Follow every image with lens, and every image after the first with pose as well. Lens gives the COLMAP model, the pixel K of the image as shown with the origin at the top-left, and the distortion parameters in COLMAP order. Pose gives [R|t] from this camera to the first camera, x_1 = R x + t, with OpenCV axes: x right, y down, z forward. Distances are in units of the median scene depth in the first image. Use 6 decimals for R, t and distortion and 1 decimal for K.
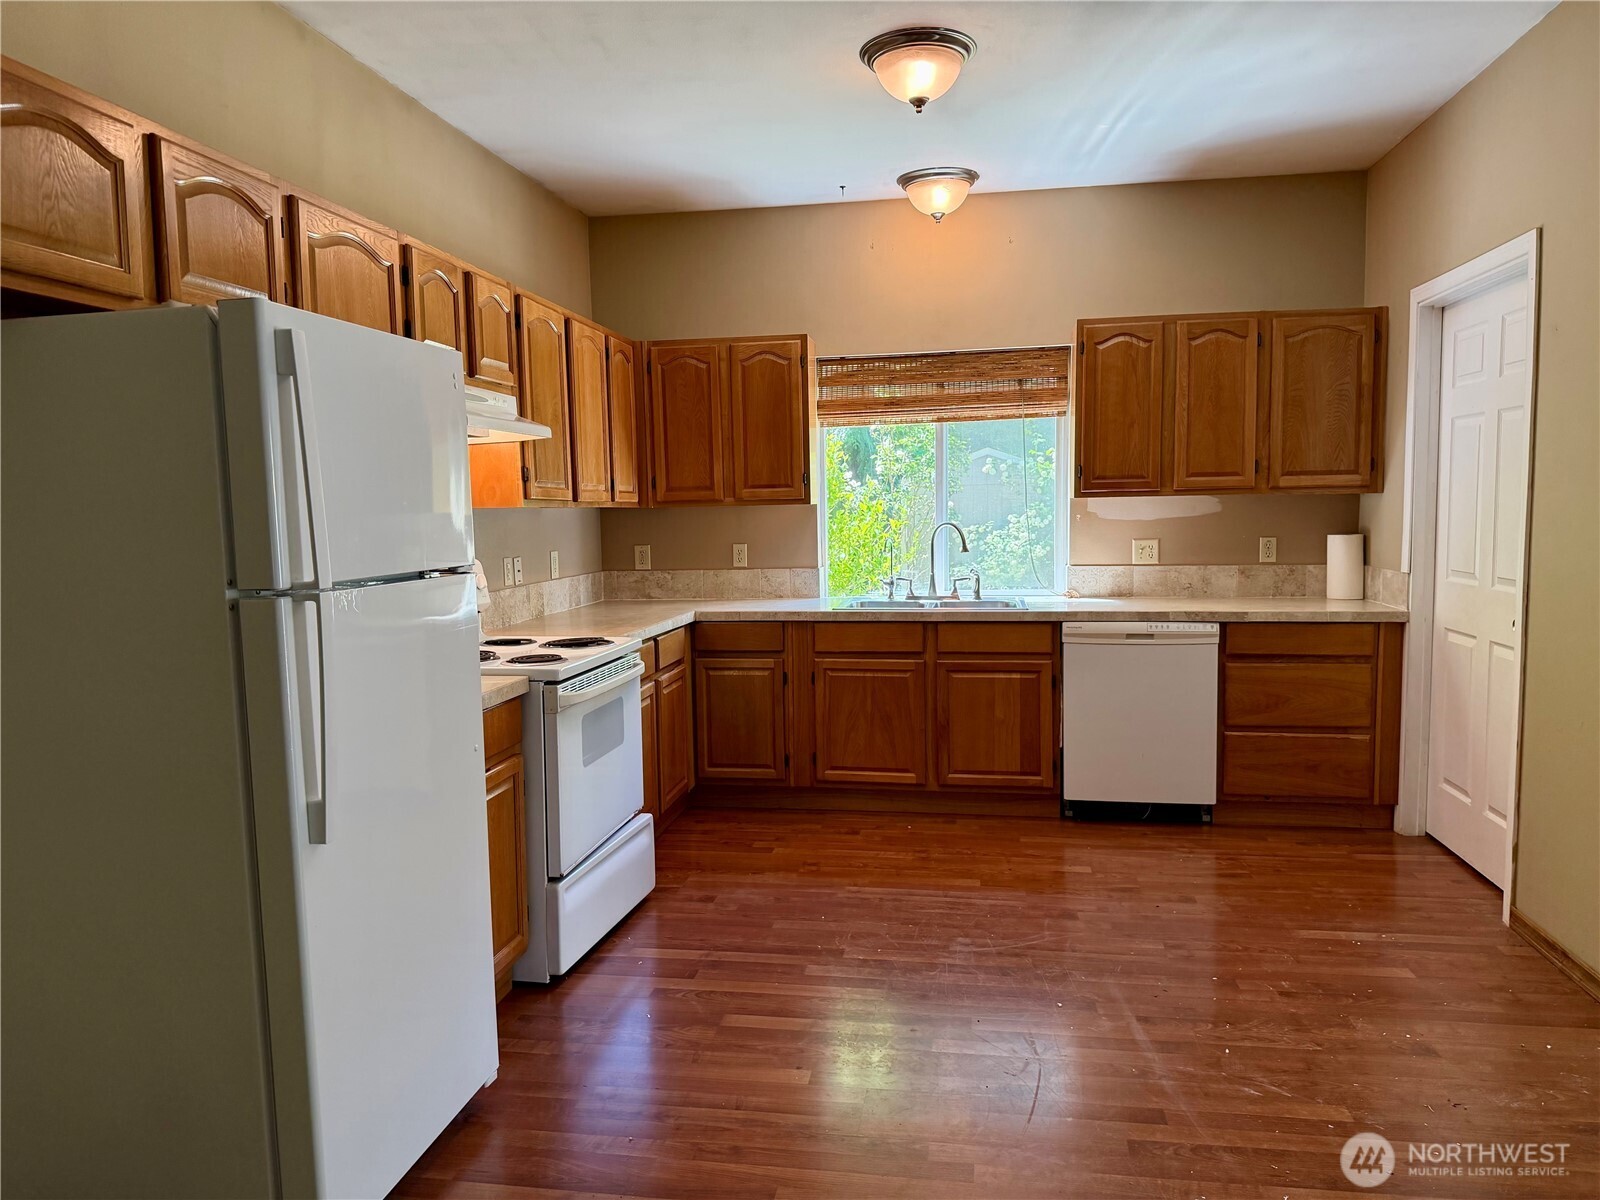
lens RADIAL K [[1114.7, 0, 794.6], [0, 1114.7, 594.5], [0, 0, 1]] dist [0.167068, -0.276238]
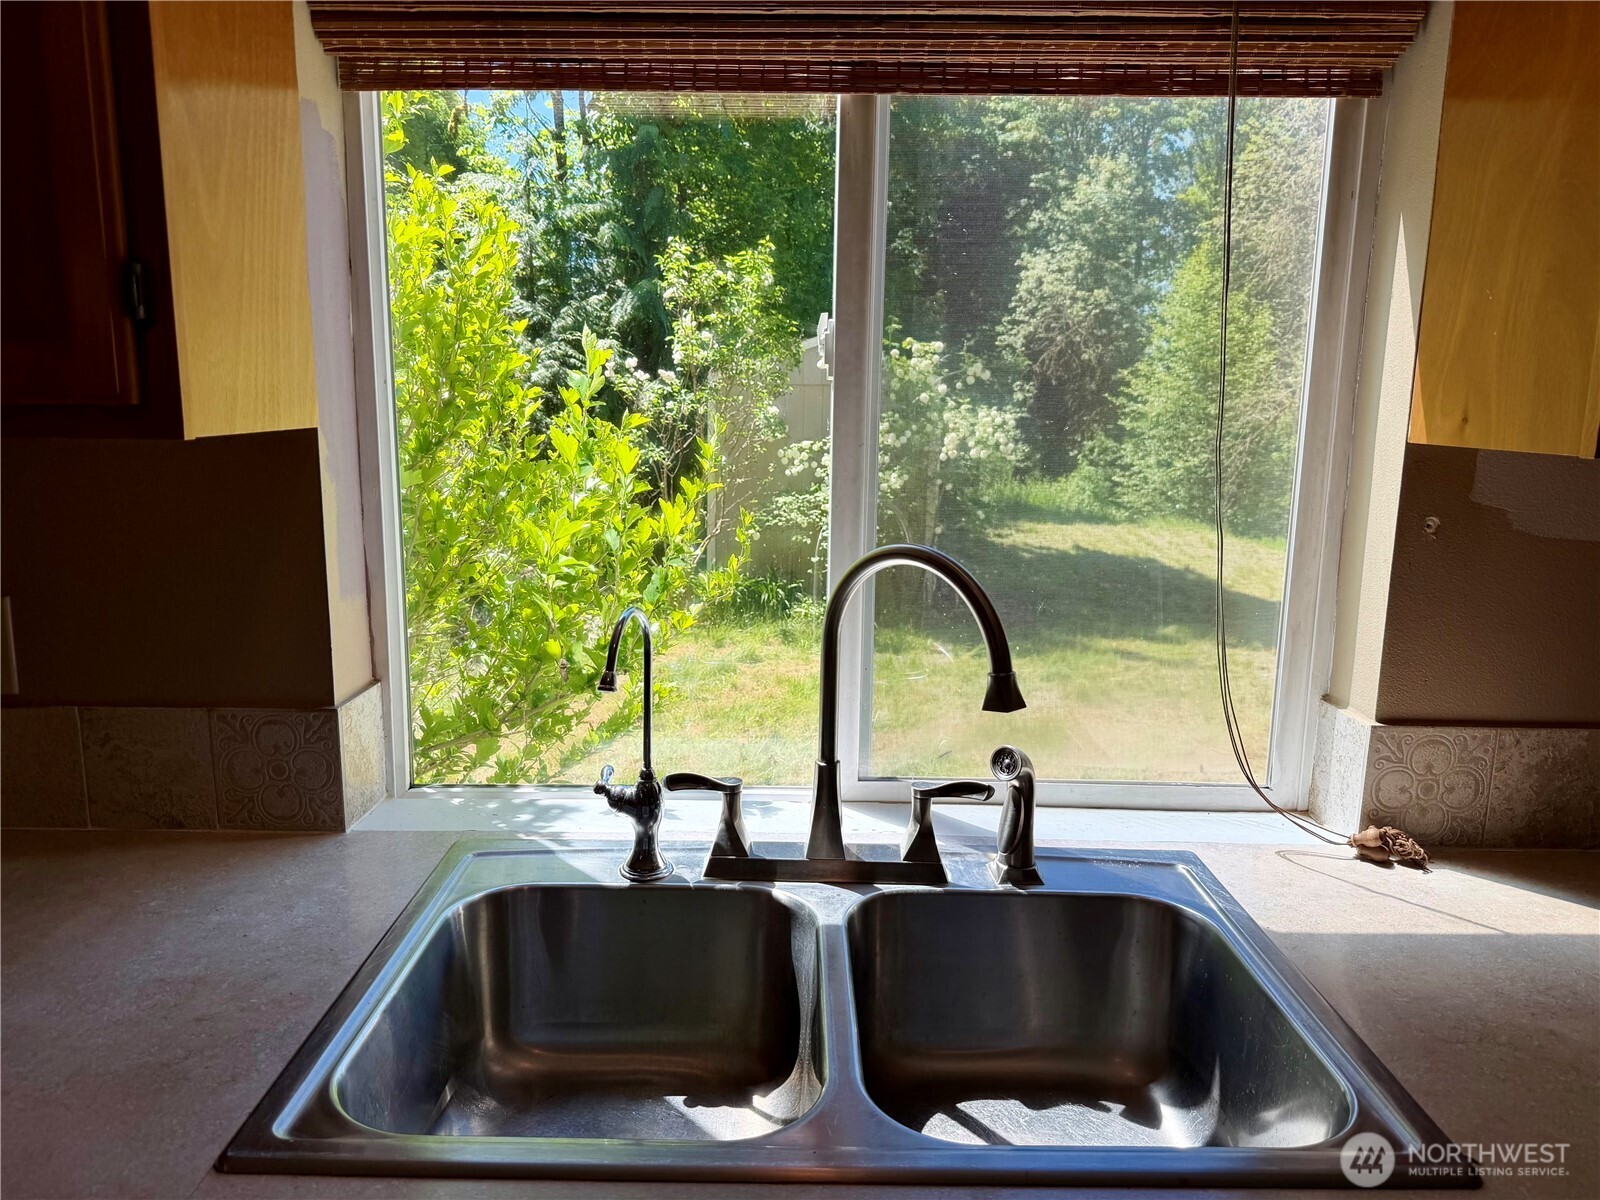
lens RADIAL K [[1114.7, 0, 794.6], [0, 1114.7, 594.5], [0, 0, 1]] dist [0.167068, -0.276238]
pose [[0.985074, 0.003882, 0.172086, 0.085879], [-0.019215, 0.995977, 0.087524, -0.080081], [-0.171054, -0.089525, 0.981186, 0.861438]]
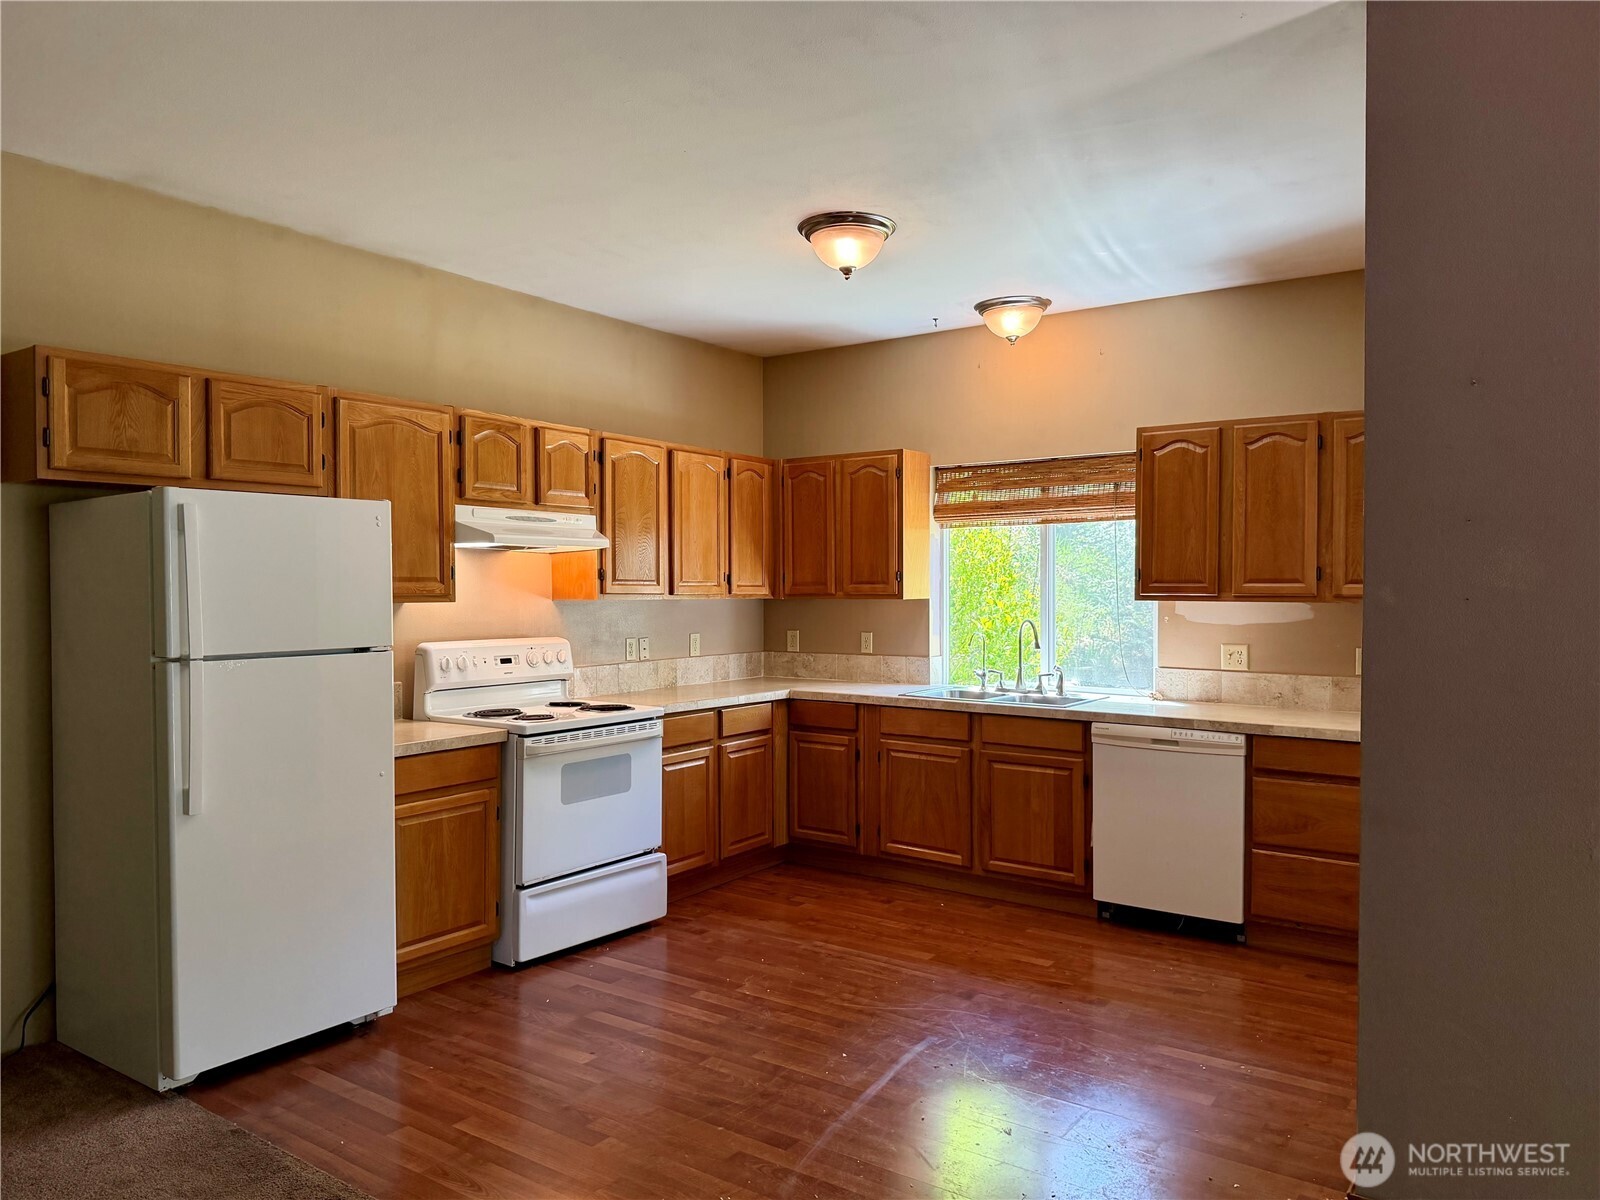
lens RADIAL K [[1115.0, 0, 800.0], [0, 1115.0, 600.0], [0, 0, 1]] dist [0.175095, -0.347609]
pose [[0.900829, 0.023895, -0.433516, 0.432506], [-0.050909, 0.997410, -0.050812, -0.020151], [0.431179, 0.067843, 0.899712, -0.043123]]
